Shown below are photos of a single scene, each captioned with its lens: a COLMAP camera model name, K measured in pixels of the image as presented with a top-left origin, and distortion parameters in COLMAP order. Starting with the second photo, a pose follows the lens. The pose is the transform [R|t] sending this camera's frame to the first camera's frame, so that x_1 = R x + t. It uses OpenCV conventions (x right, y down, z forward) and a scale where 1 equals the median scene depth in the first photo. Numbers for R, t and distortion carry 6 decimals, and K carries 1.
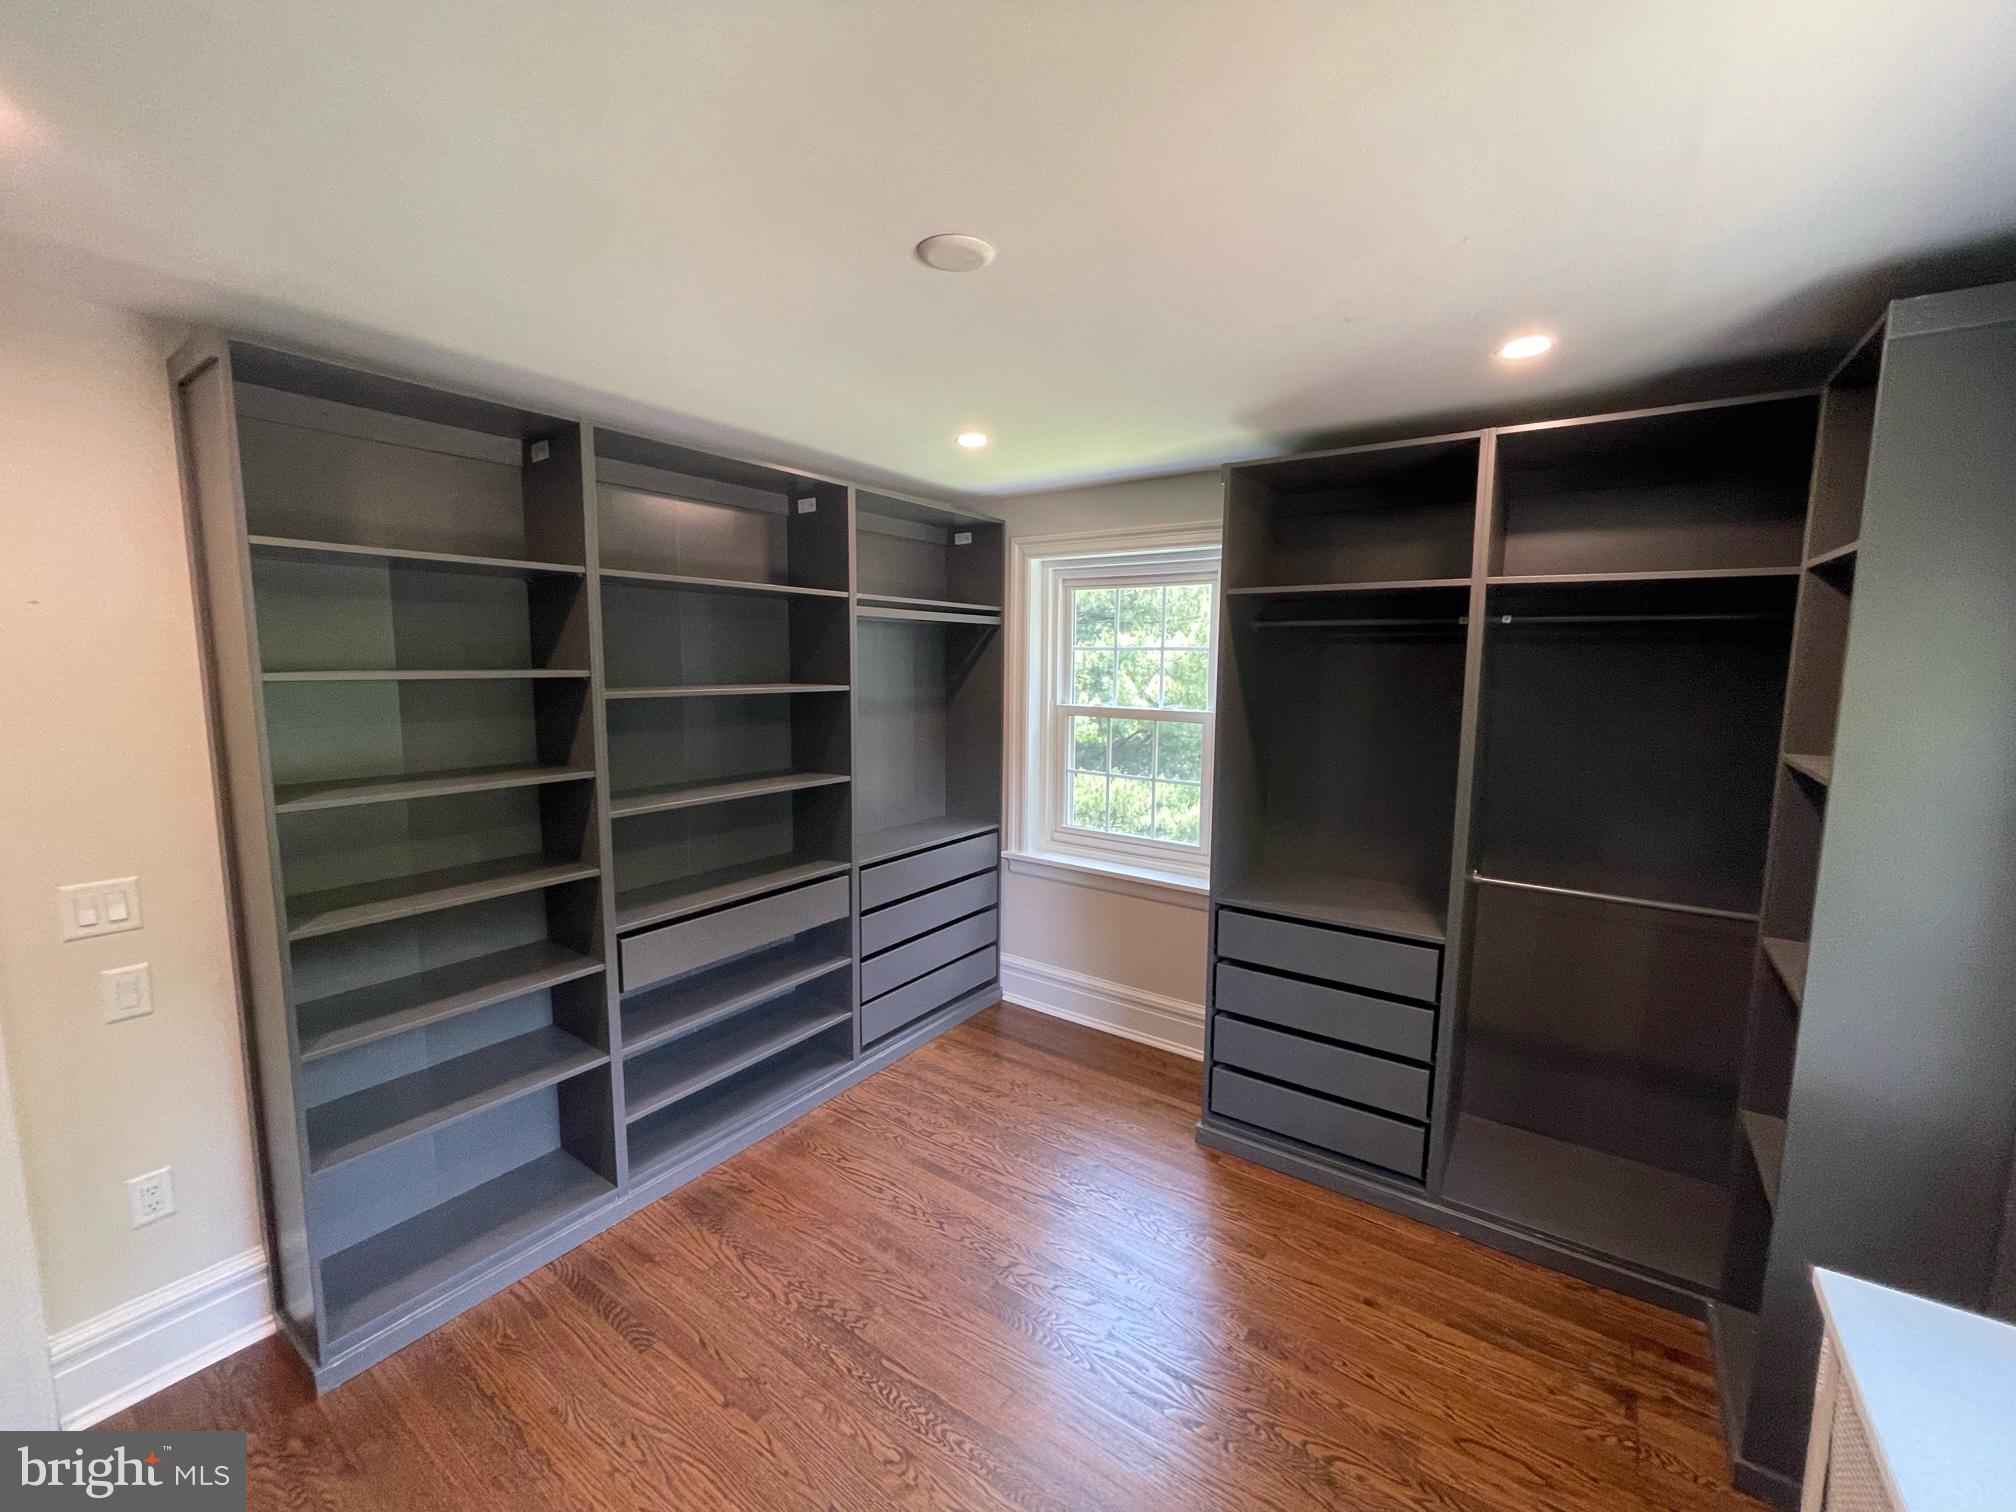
lens RADIAL K [[816.5, 0, 1013.5], [0, 816.5, 751.4], [0, 0, 1]] dist [-0.000212, 0.002028]
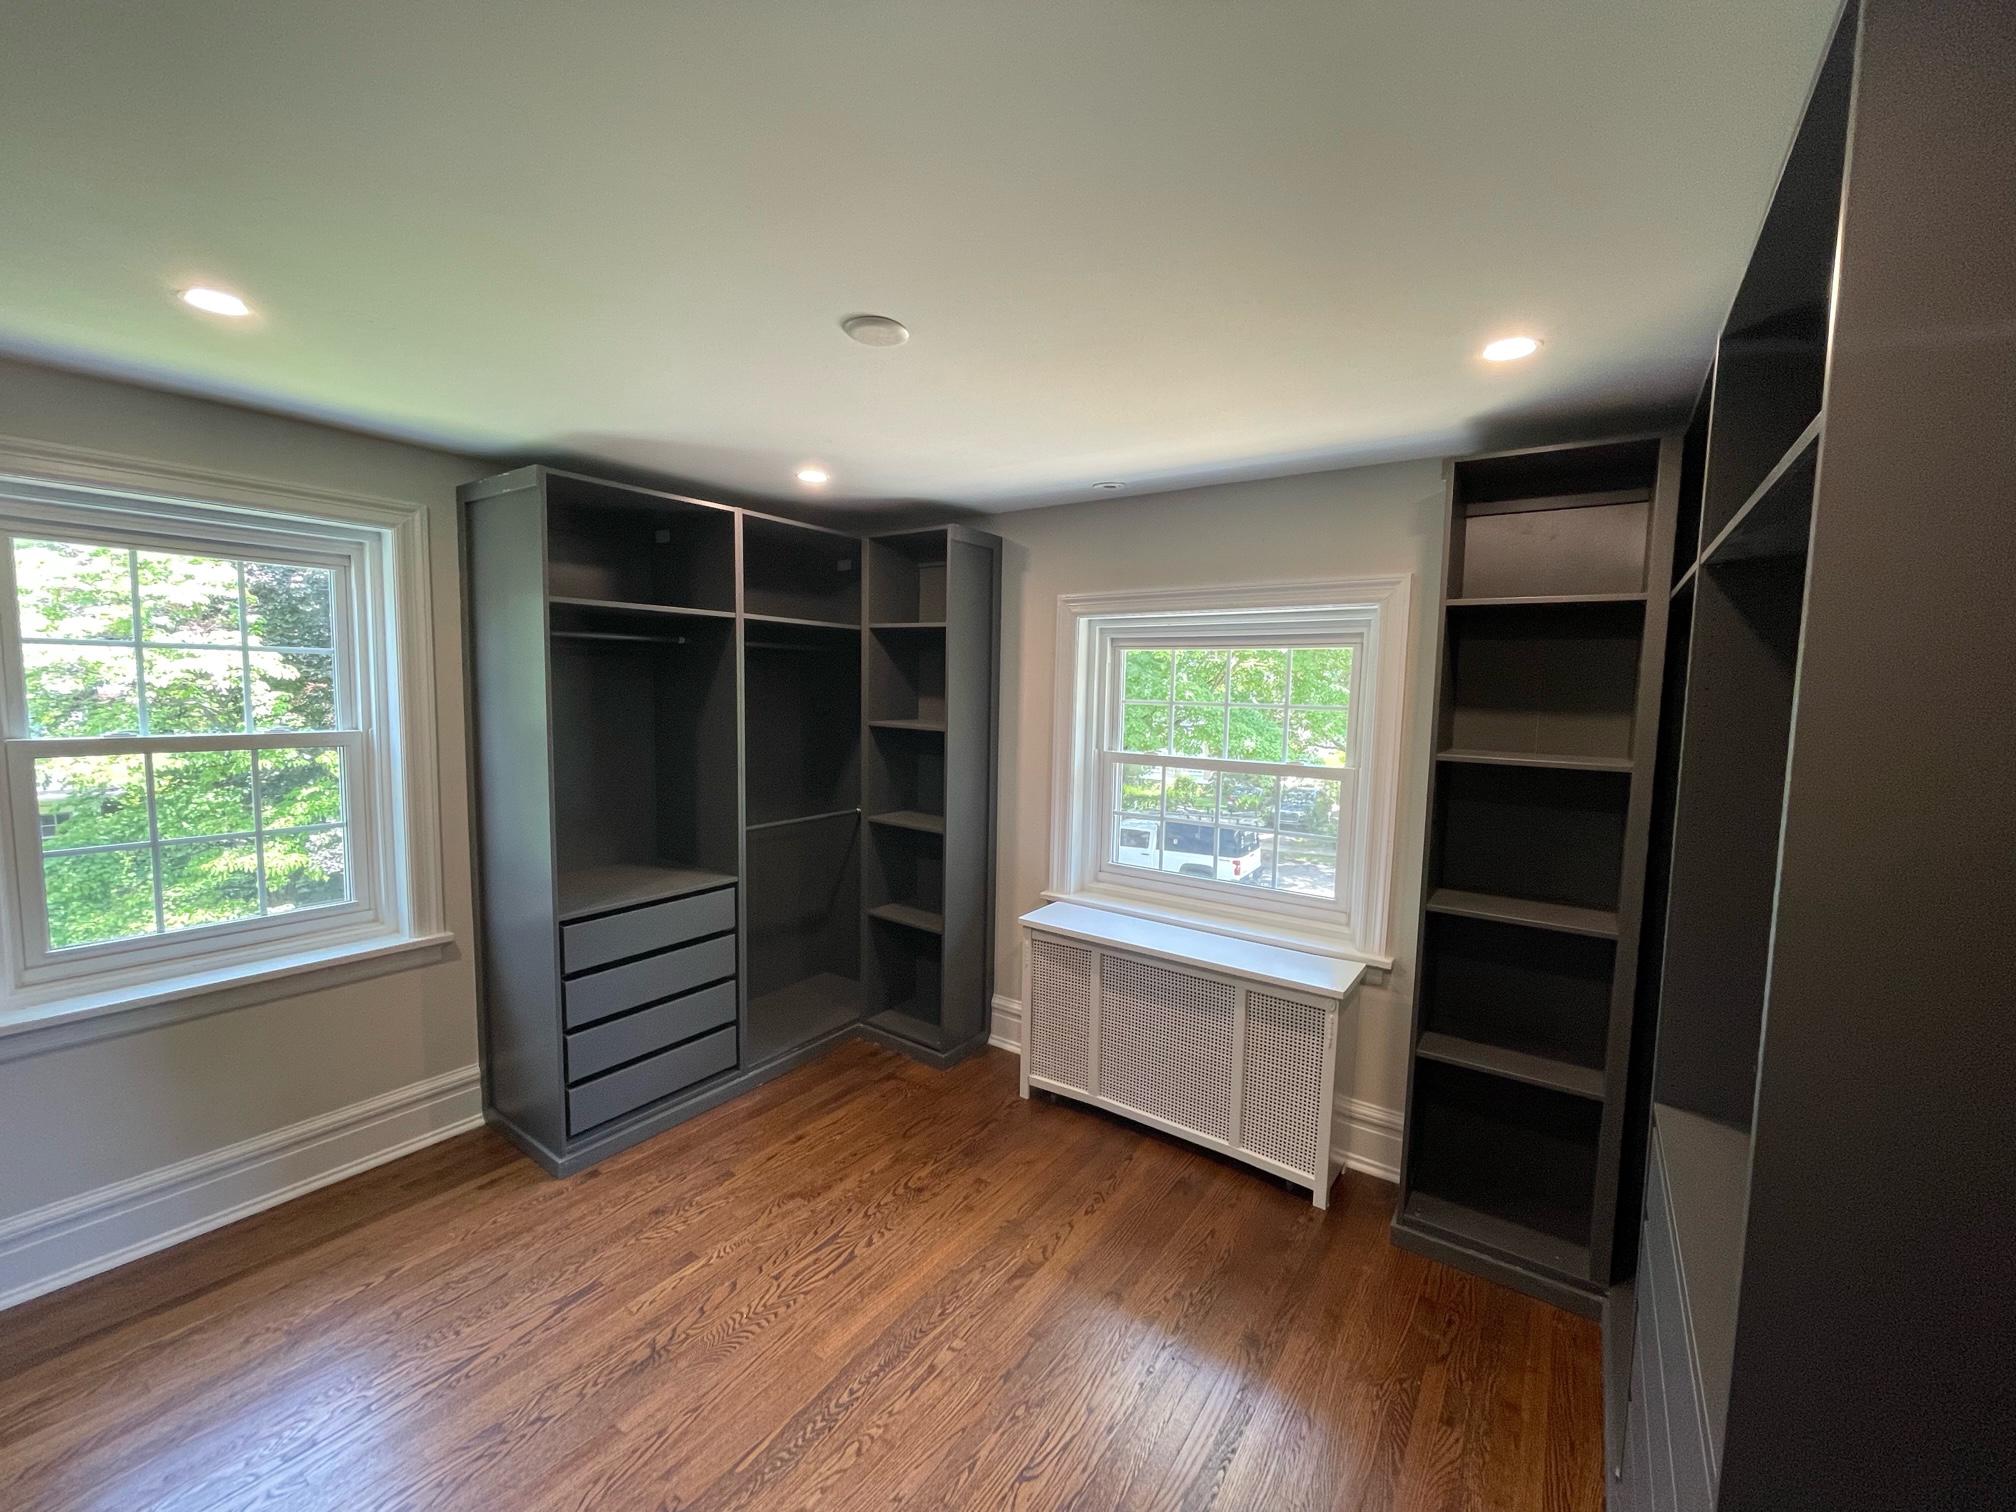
lens RADIAL K [[816.5, 0, 991.2], [0, 816.5, 752.4], [0, 0, 1]] dist [-0.000212, 0.002028]
pose [[0.022473, -0.091205, 0.995579, -0.915240], [0.097978, 0.991237, 0.088596, -0.062309], [-0.994935, 0.095554, 0.031213, 0.604527]]
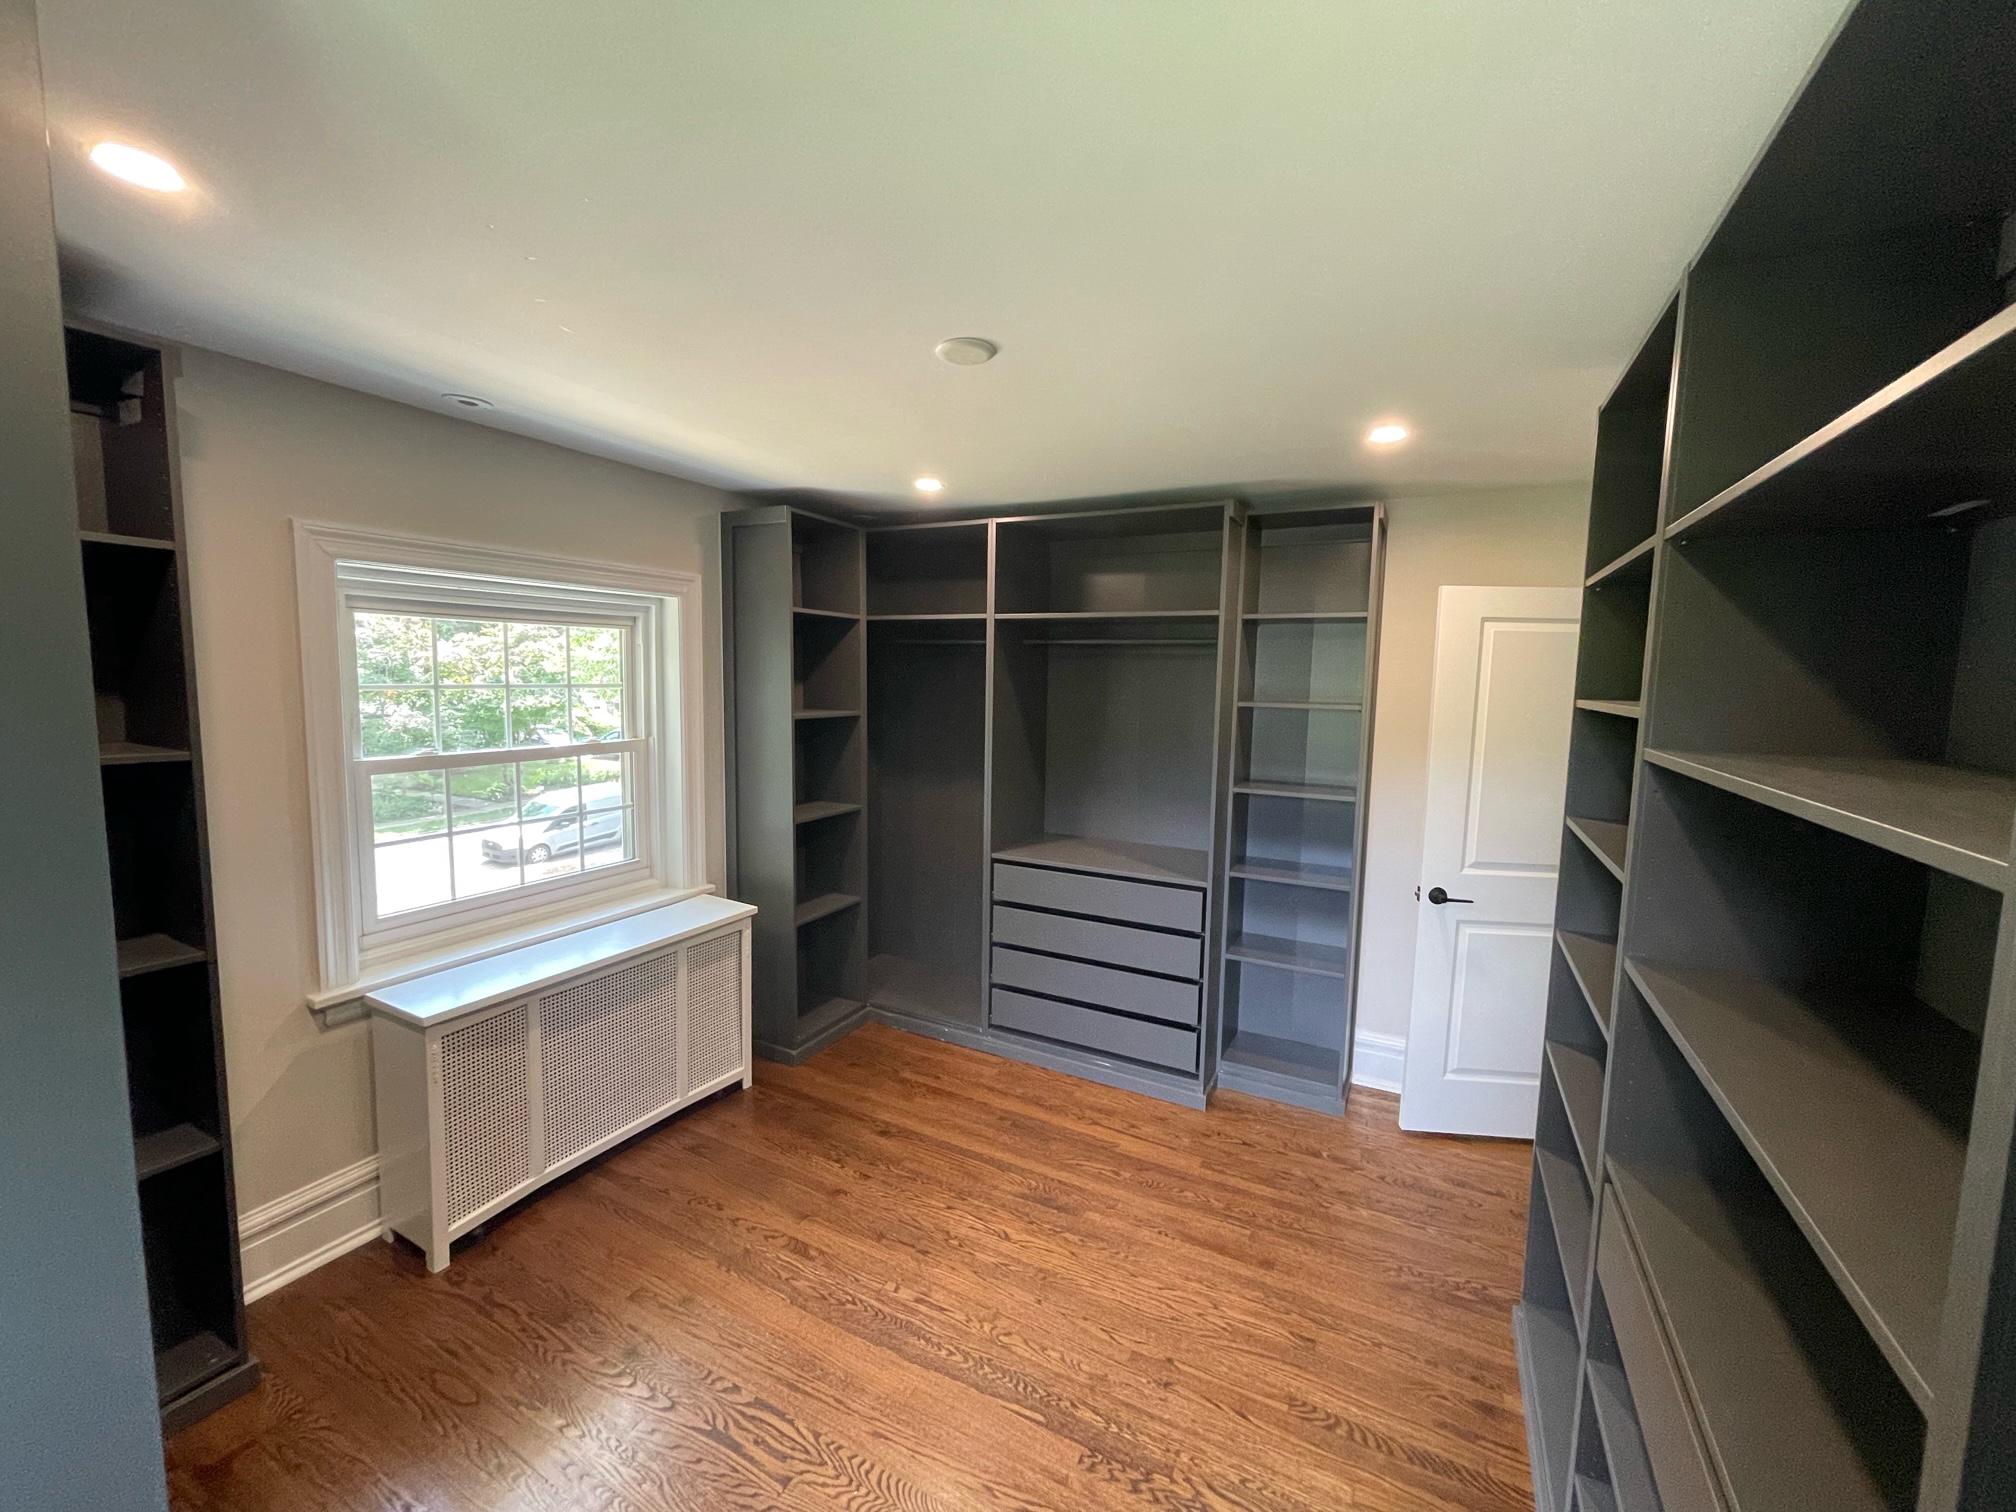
lens RADIAL K [[816.5, 0, 1016.9], [0, 816.5, 747.2], [0, 0, 1]] dist [-0.000212, 0.002028]
pose [[-0.989608, -0.019277, -0.142495, 0.019133], [-0.048324, 0.977921, 0.203310, -0.191919], [0.135429, 0.208083, -0.968690, 1.676149]]
